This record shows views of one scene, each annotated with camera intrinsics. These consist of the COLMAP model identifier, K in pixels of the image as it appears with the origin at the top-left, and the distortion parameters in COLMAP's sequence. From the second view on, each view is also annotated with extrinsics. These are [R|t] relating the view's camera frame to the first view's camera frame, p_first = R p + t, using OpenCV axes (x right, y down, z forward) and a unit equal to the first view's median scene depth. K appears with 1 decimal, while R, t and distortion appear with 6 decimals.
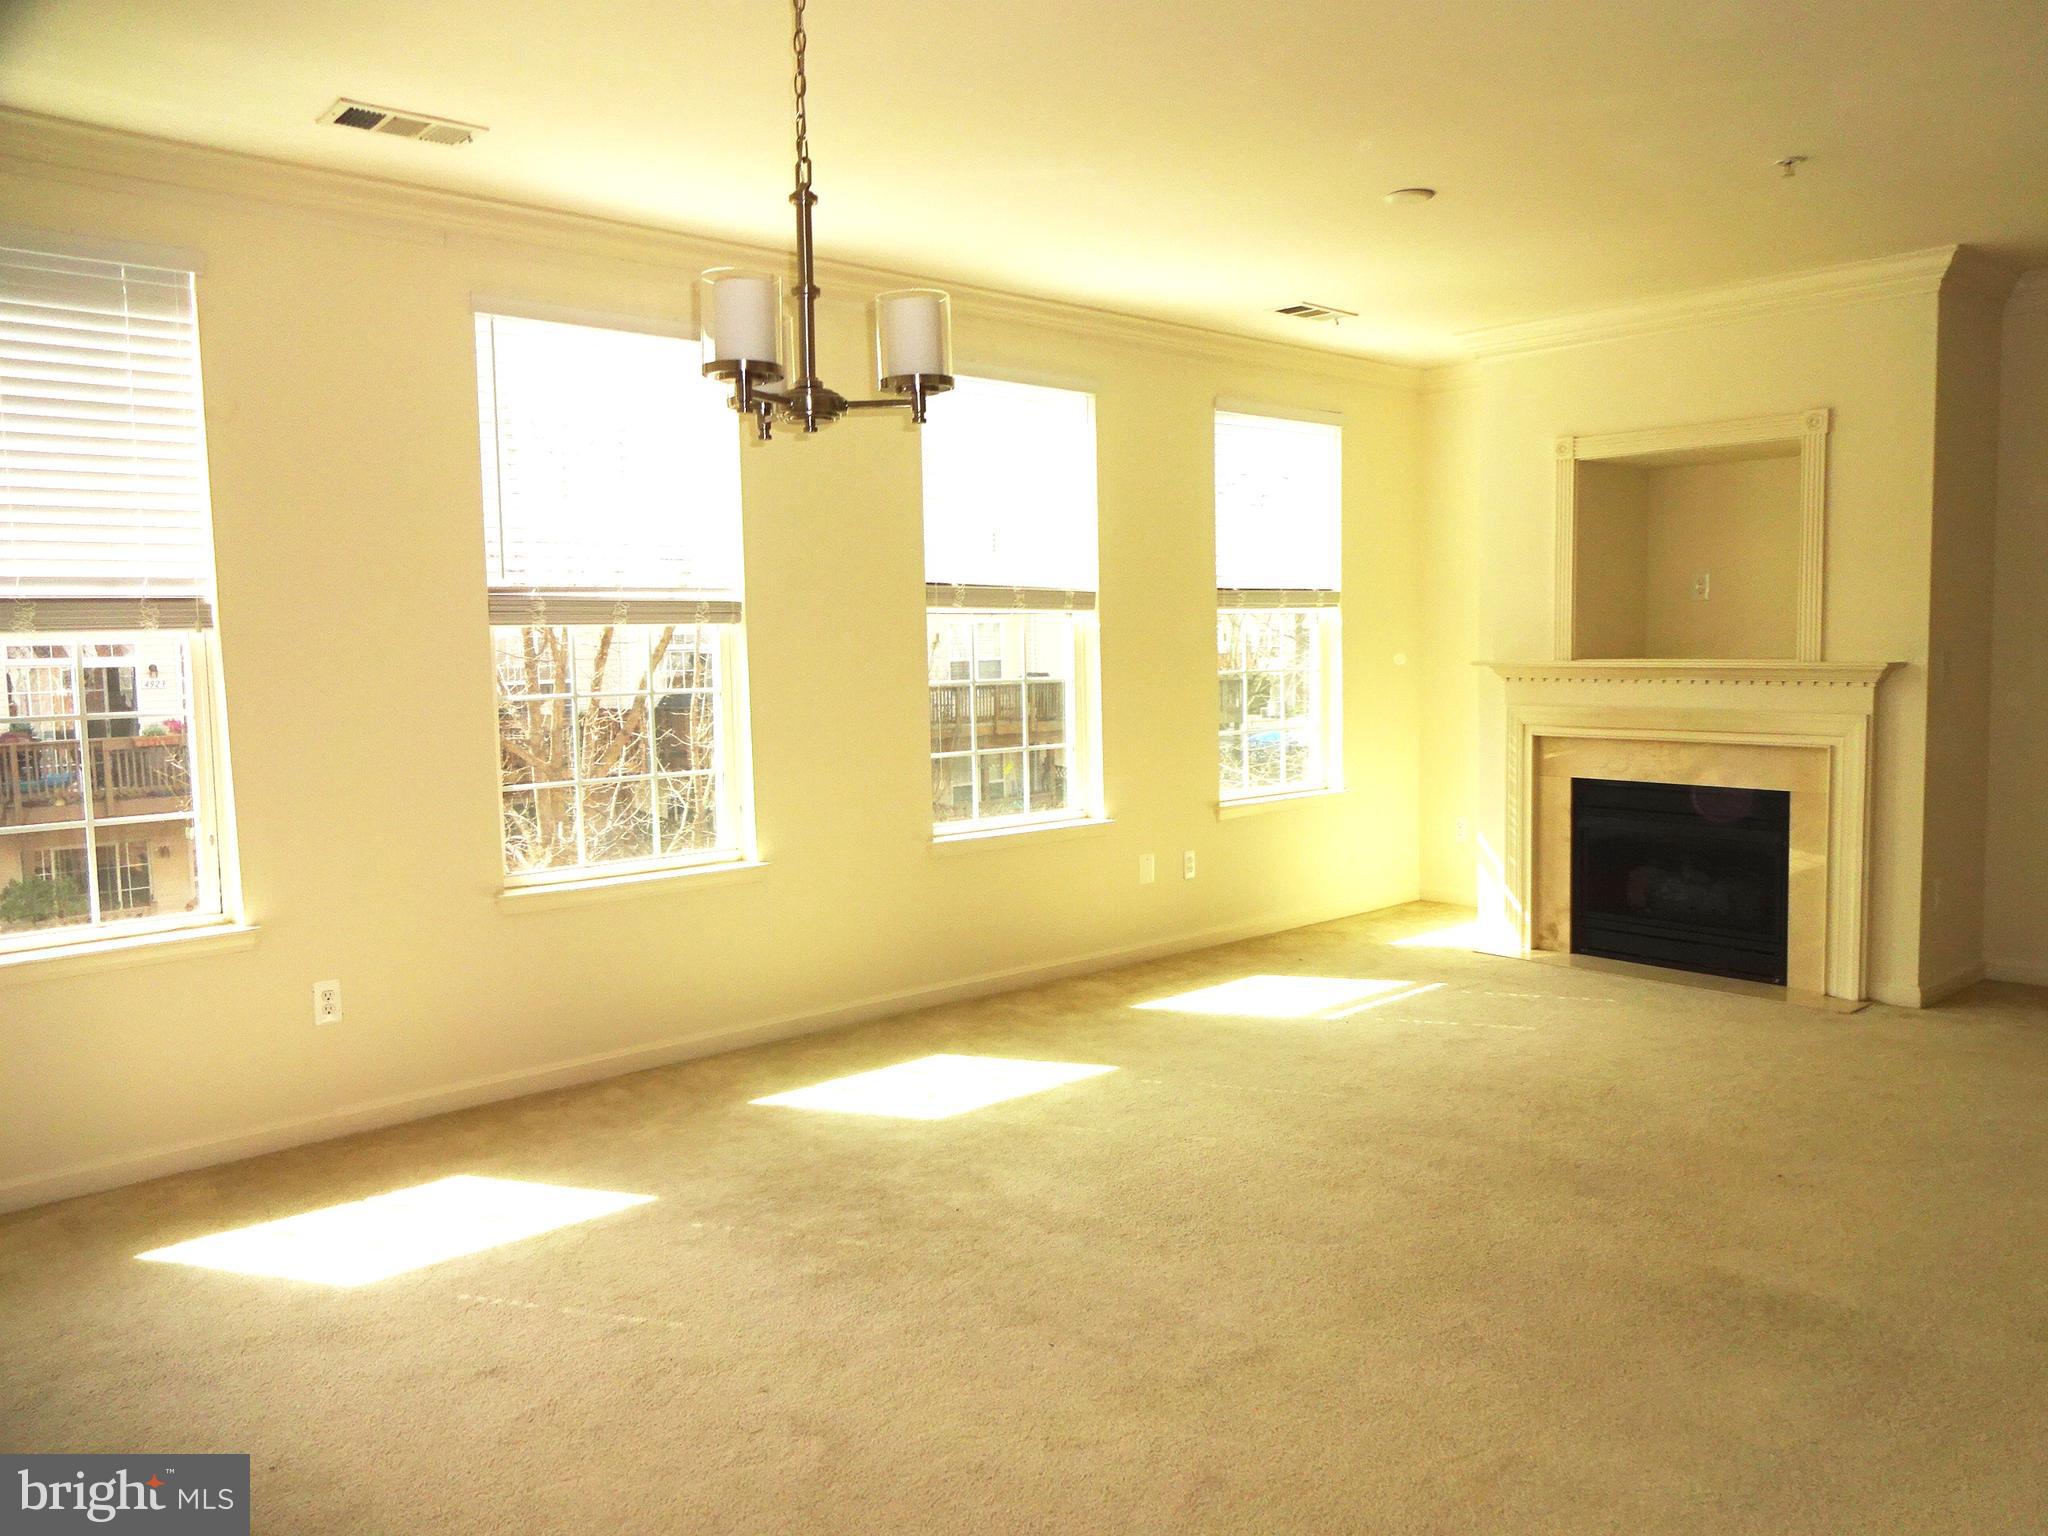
lens RADIAL K [[1509.6, 0, 1073.4], [0, 1509.6, 760.3], [0, 0, 1]] dist [0.007508, 0.003659]
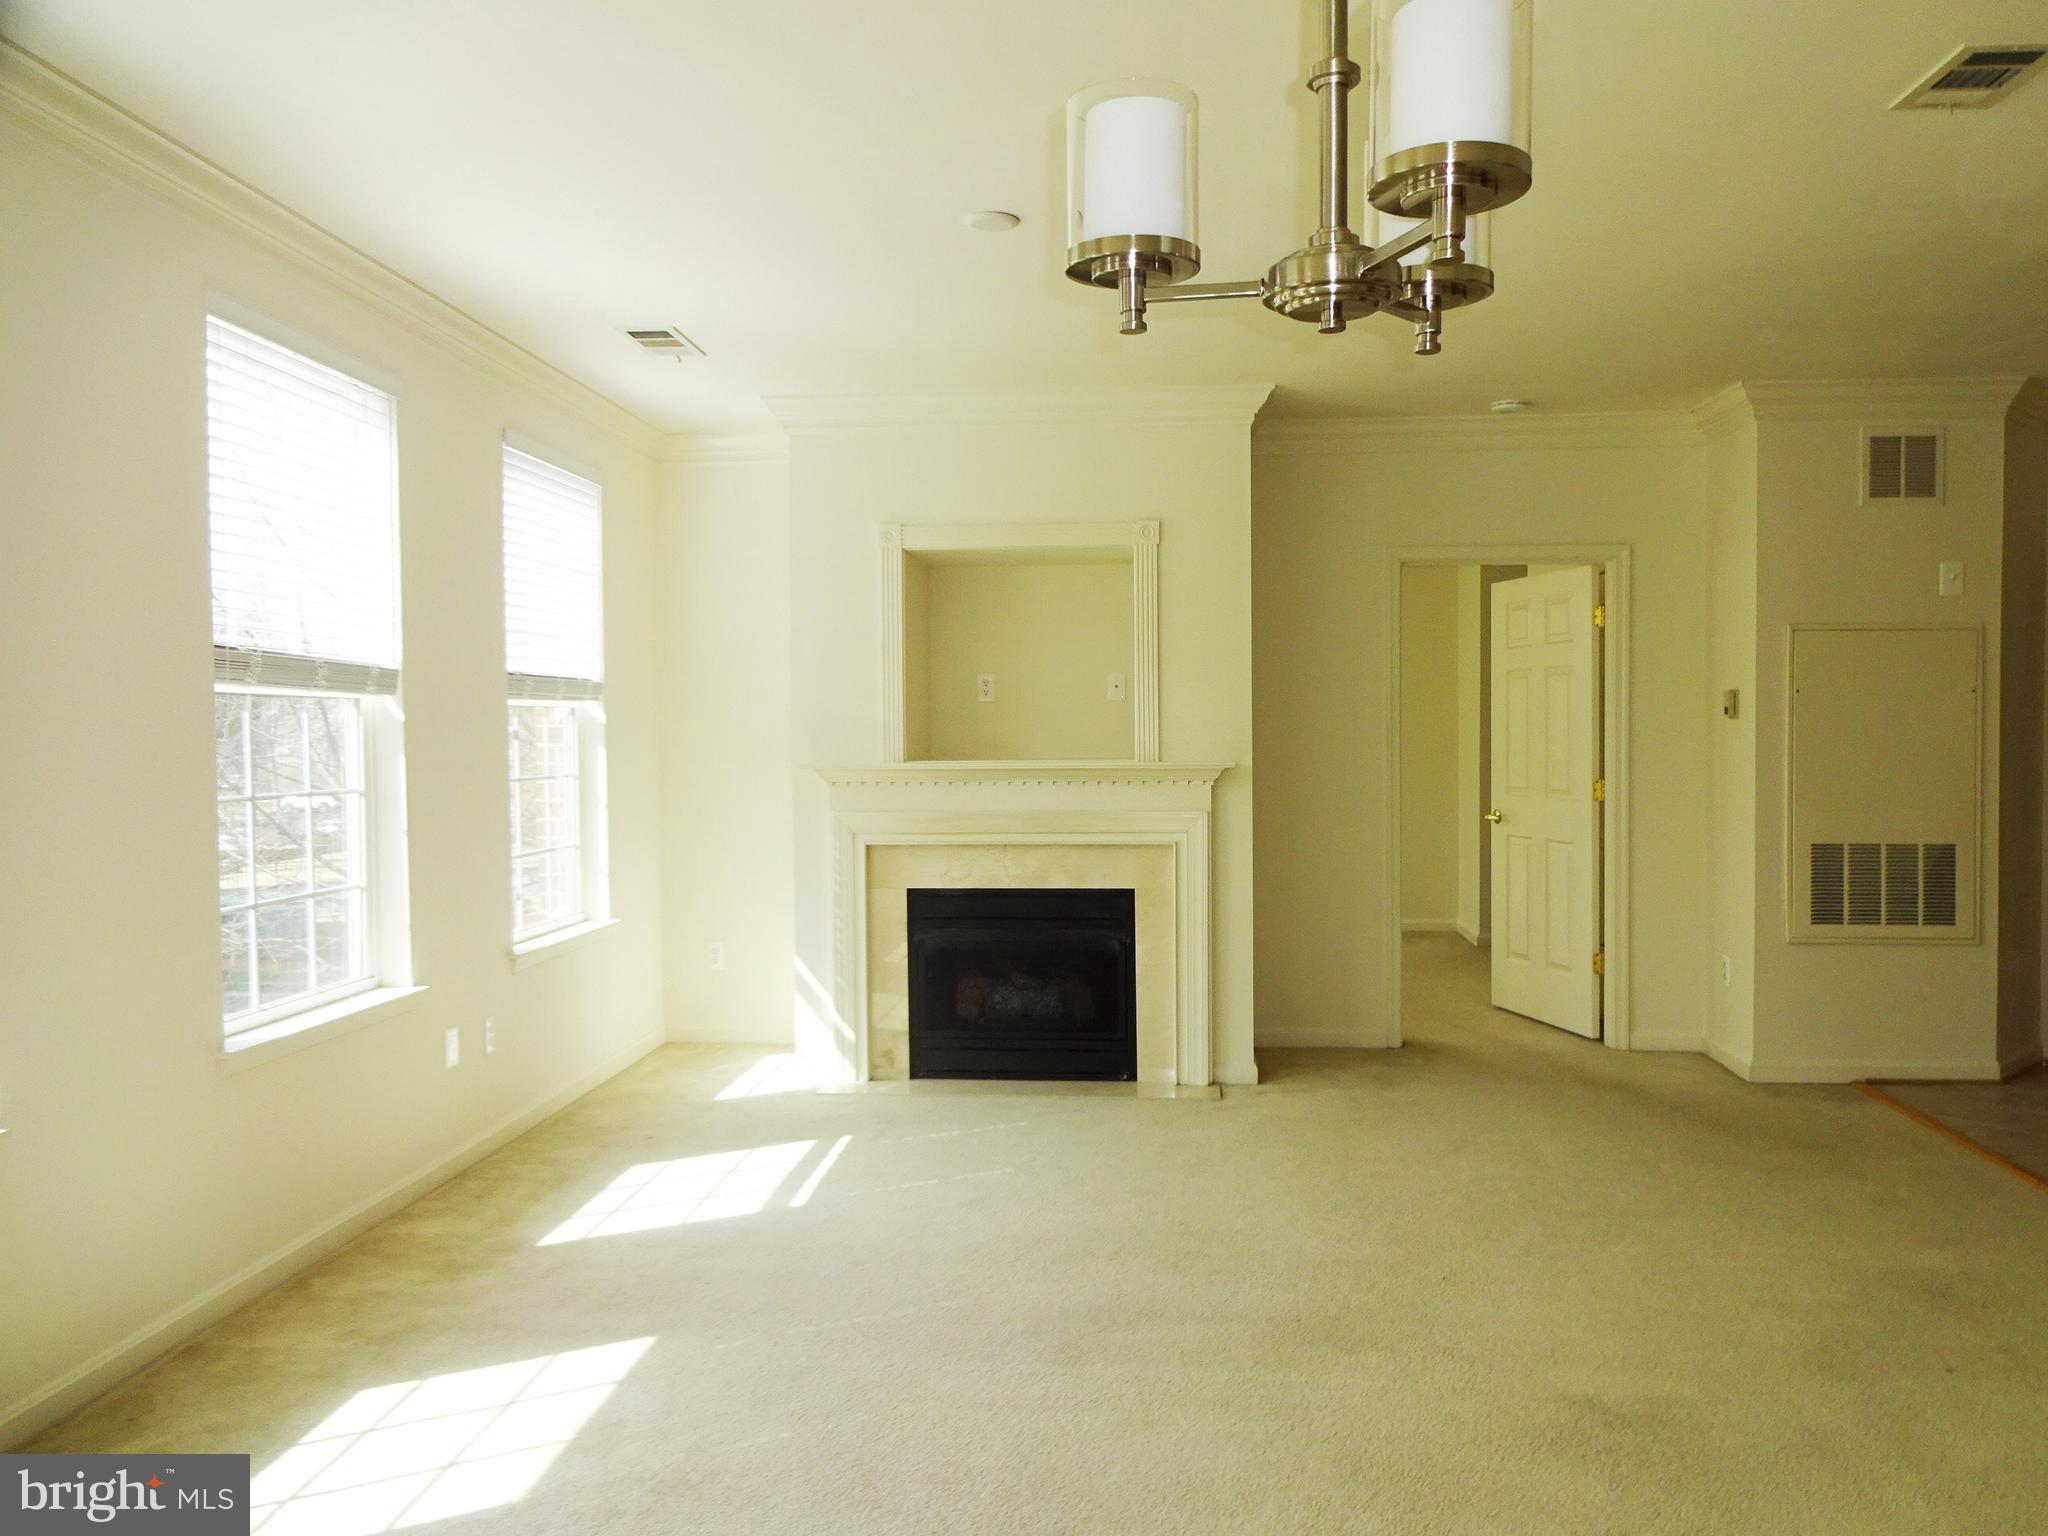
lens RADIAL K [[1507.3, 0, 1024.0], [0, 1507.3, 768.0], [0, 0, 1]] dist [0.006490, 0.005167]
pose [[0.739539, -0.007980, 0.673066, -0.251200], [0.053384, 0.997475, -0.046830, -0.015908], [-0.670993, 0.070563, 0.738098, 0.276781]]
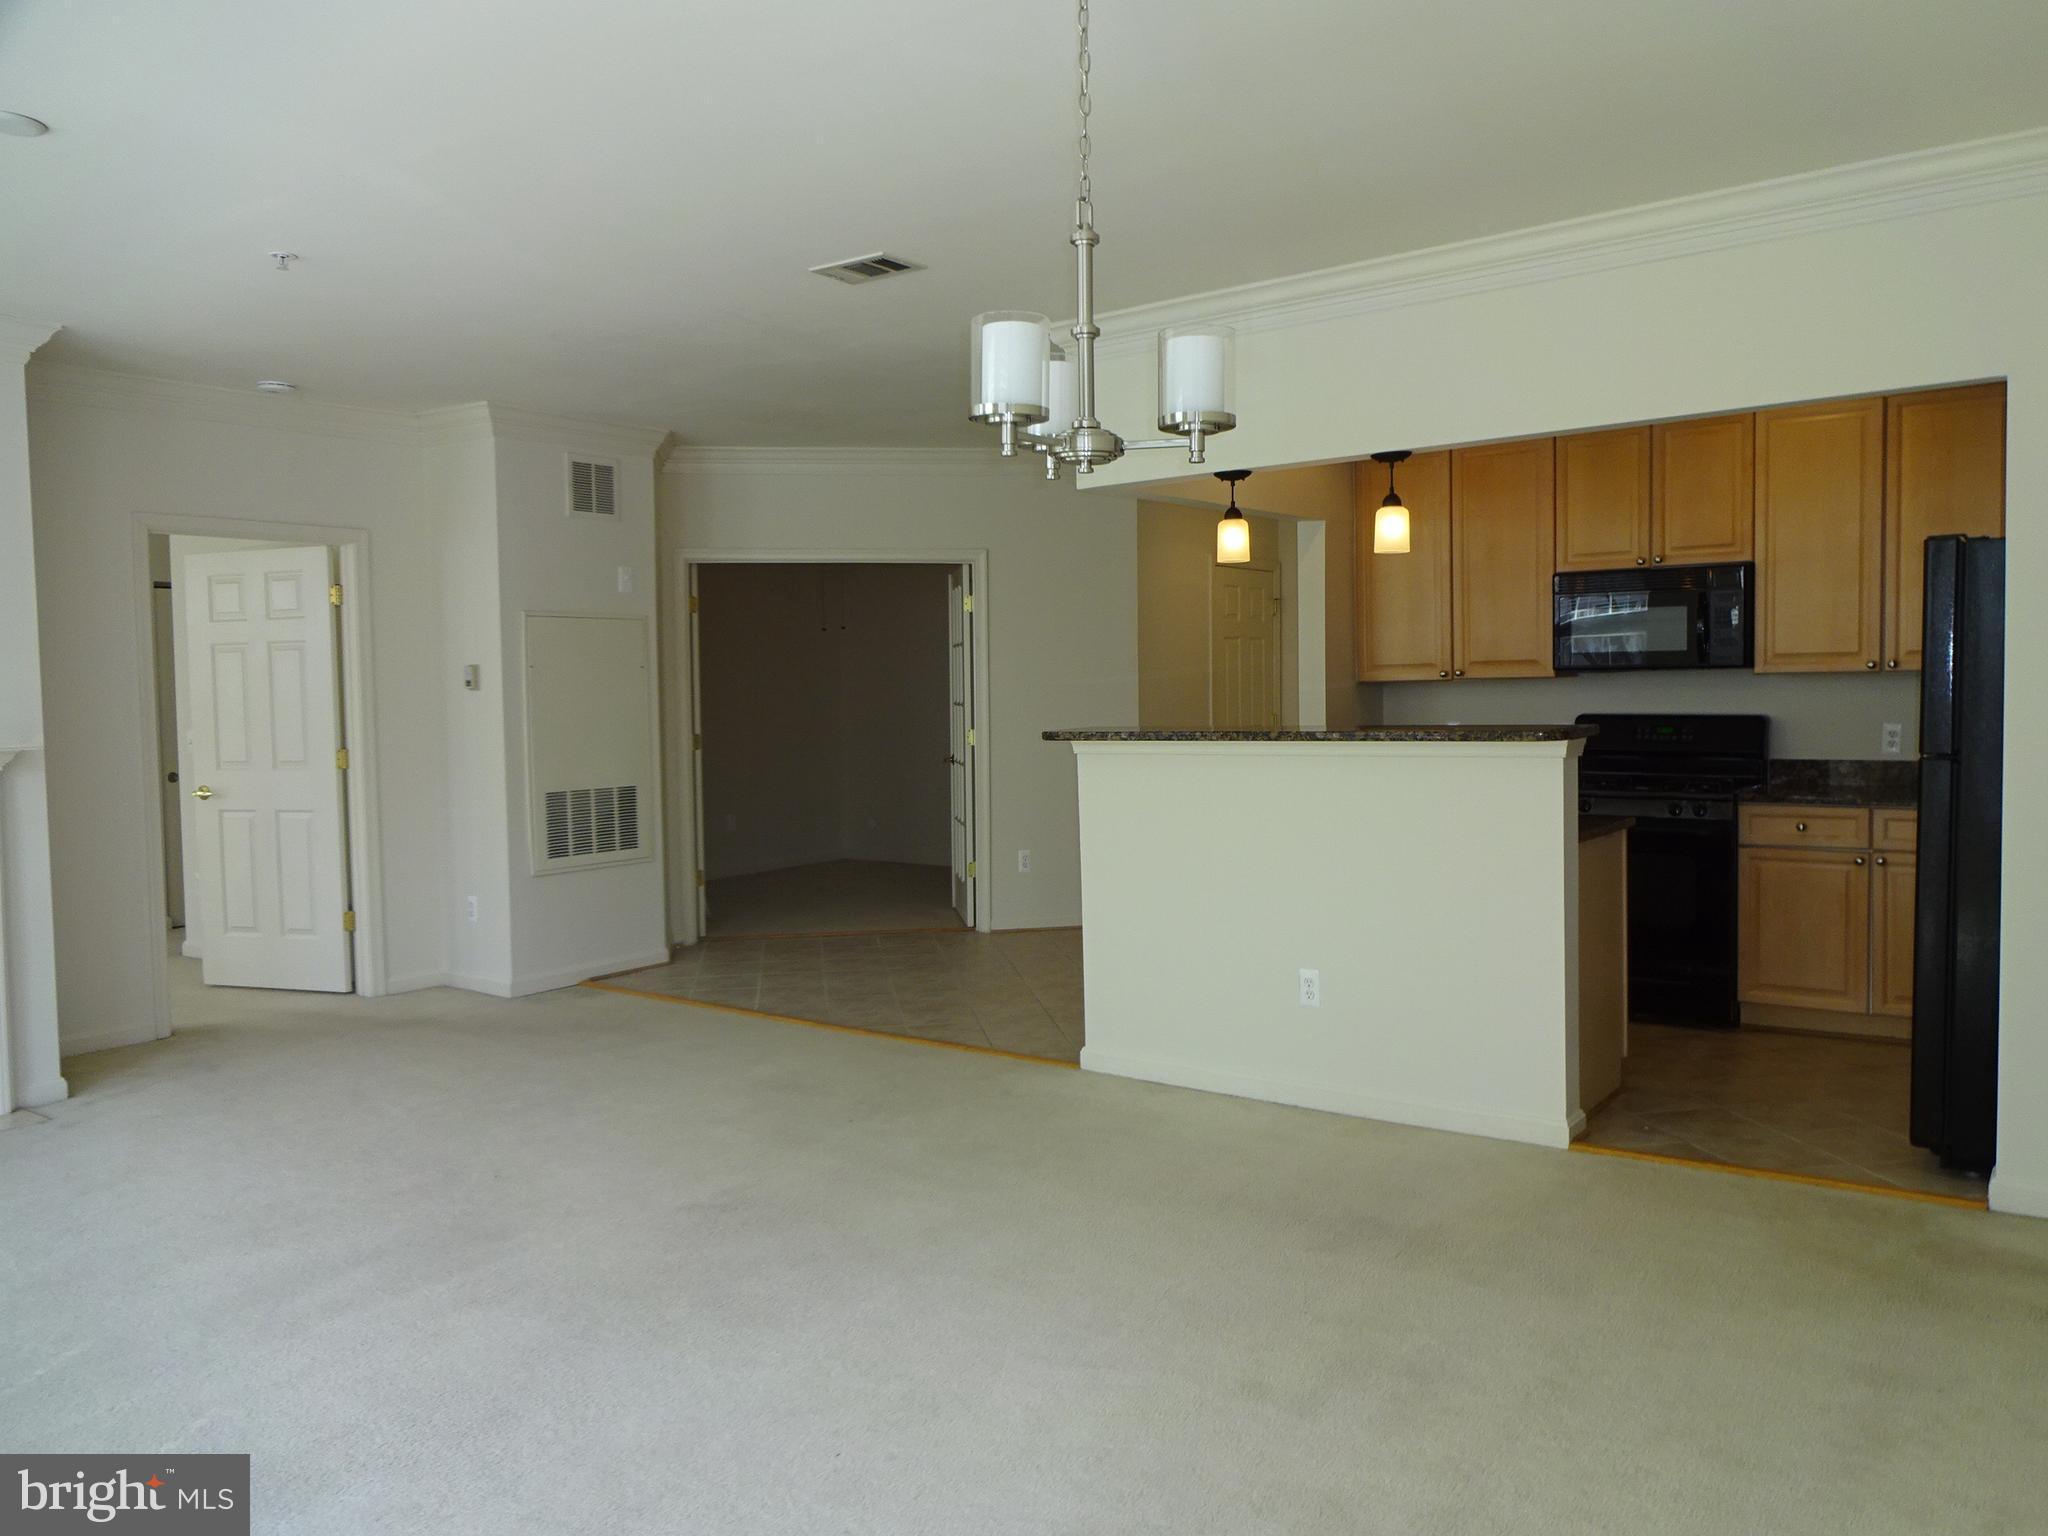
lens RADIAL K [[1507.3, 0, 1024.0], [0, 1507.3, 768.0], [0, 0, 1]] dist [0.006490, 0.005167]
pose [[-0.171772, -0.039109, 0.984360, -0.444563], [0.106433, 0.992626, 0.058010, -0.033384], [-0.979370, 0.114733, -0.166343, 0.484378]]
